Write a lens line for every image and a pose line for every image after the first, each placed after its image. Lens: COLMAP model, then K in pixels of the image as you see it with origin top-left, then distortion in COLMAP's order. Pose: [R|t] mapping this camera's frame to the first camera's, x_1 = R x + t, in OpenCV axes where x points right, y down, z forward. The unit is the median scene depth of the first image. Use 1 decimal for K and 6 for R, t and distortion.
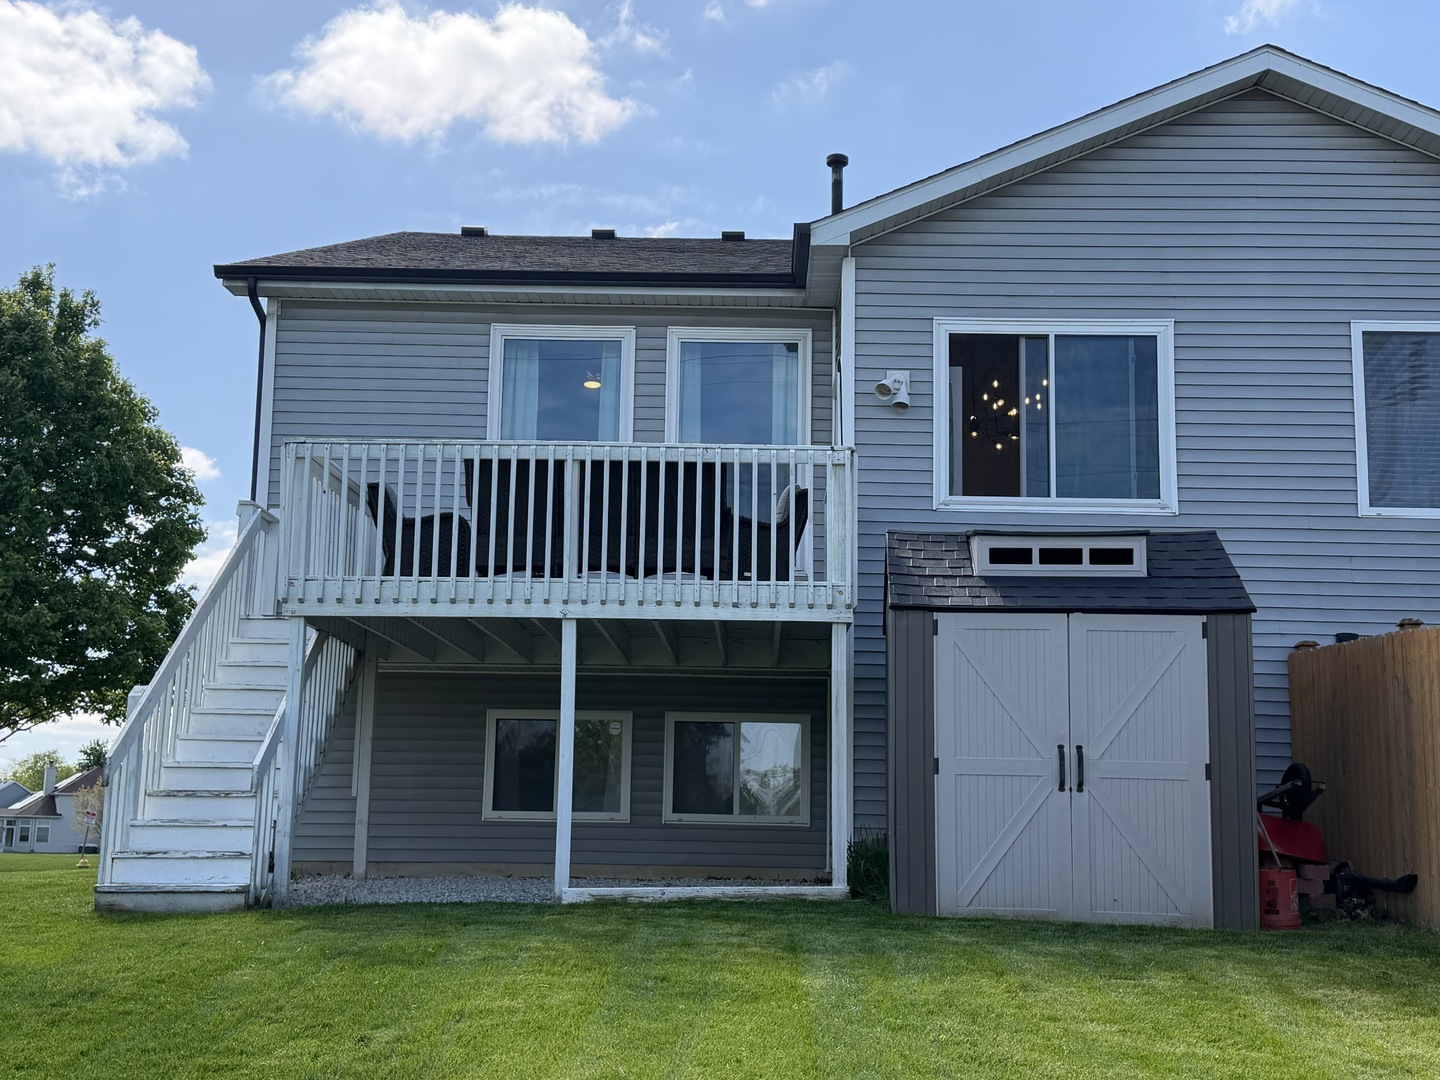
lens RADIAL K [[1723.6, 0, 721.9], [0, 1723.6, 538.7], [0, 0, 1]] dist [0.105891, 0.000000]
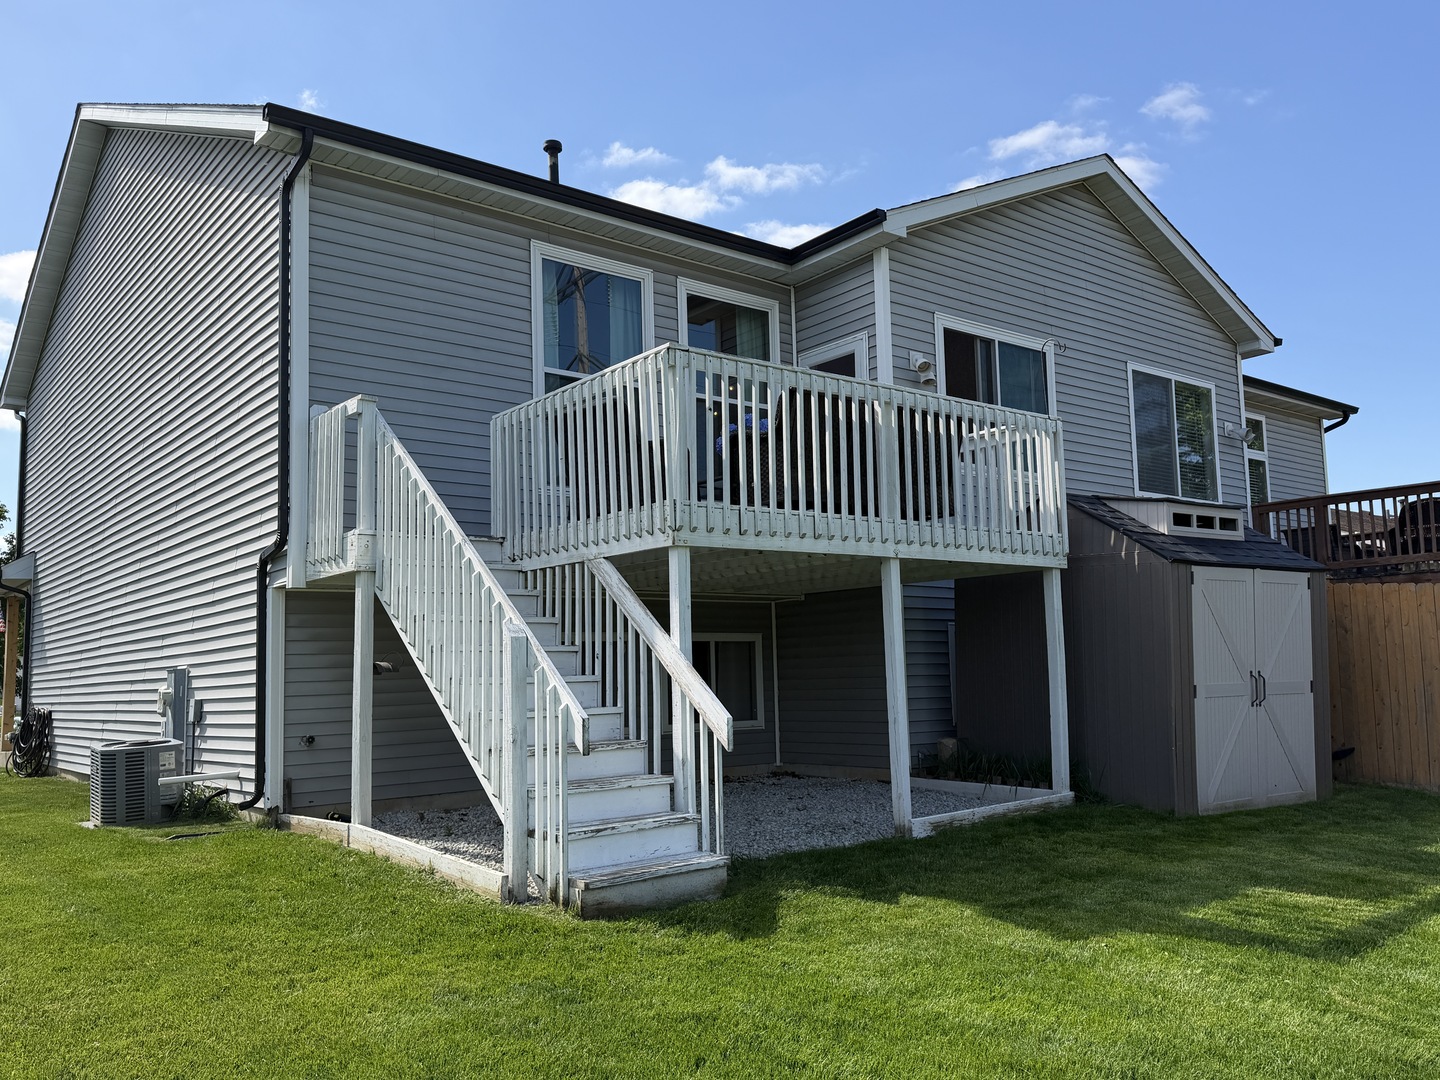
lens RADIAL K [[1182.2, 0, 721.9], [0, 1182.2, 542.3], [0, 0, 1]] dist [0.064433, -0.000422]
pose [[0.765331, 0.035829, 0.642639, -0.622021], [-0.072624, 0.996880, 0.030911, 0.022719], [-0.639527, -0.070328, 0.765545, 0.526108]]
